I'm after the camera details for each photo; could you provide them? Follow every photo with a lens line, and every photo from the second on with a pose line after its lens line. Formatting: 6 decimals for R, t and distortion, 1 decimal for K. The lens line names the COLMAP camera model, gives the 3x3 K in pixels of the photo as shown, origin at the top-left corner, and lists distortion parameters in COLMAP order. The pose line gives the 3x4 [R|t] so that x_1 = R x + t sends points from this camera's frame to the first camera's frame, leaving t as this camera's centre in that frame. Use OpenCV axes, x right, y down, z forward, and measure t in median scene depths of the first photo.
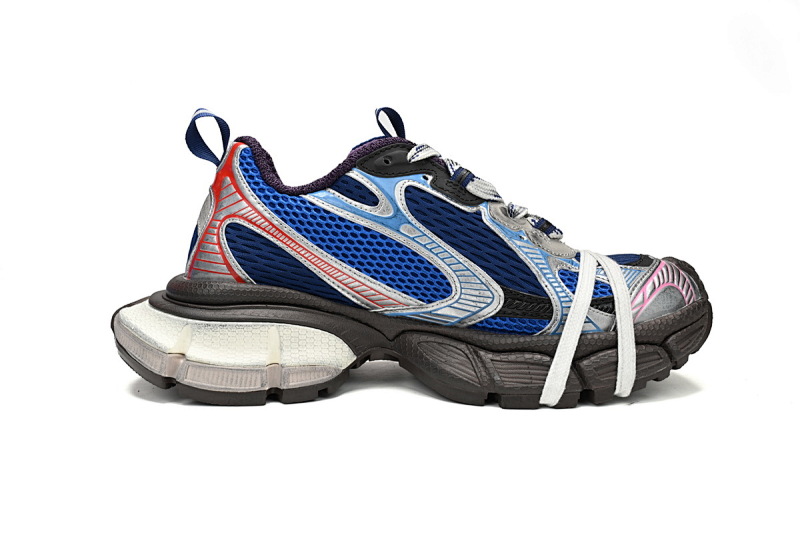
lens RADIAL K [[694.1, 0, 400.0], [0, 694.1, 266.5], [0, 0, 1]] dist [-0.193510, -0.000773]
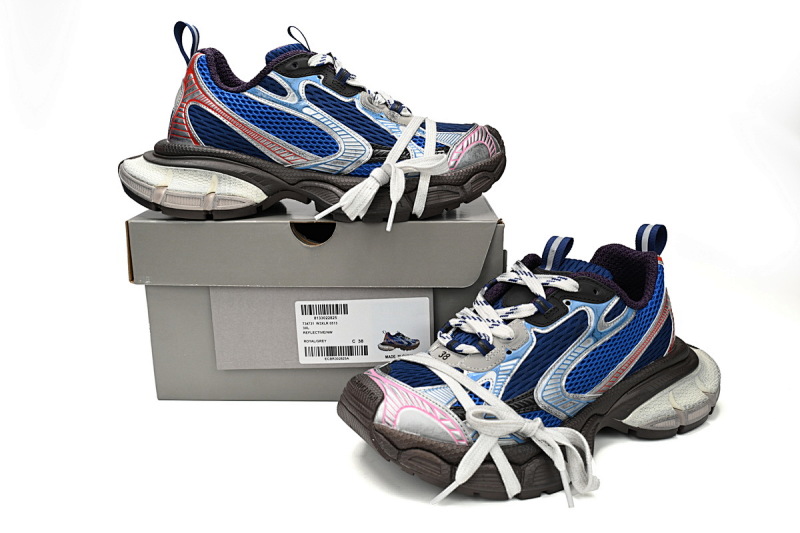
lens RADIAL K [[720.2, 0, 400.0], [0, 720.2, 266.5], [0, 0, 1]] dist [0.012827, 0.003371]
pose [[0.999371, -0.030292, 0.018447, 0.176395], [0.027680, 0.991346, 0.128322, 0.090559], [-0.022175, -0.127731, 0.991561, -0.662851]]
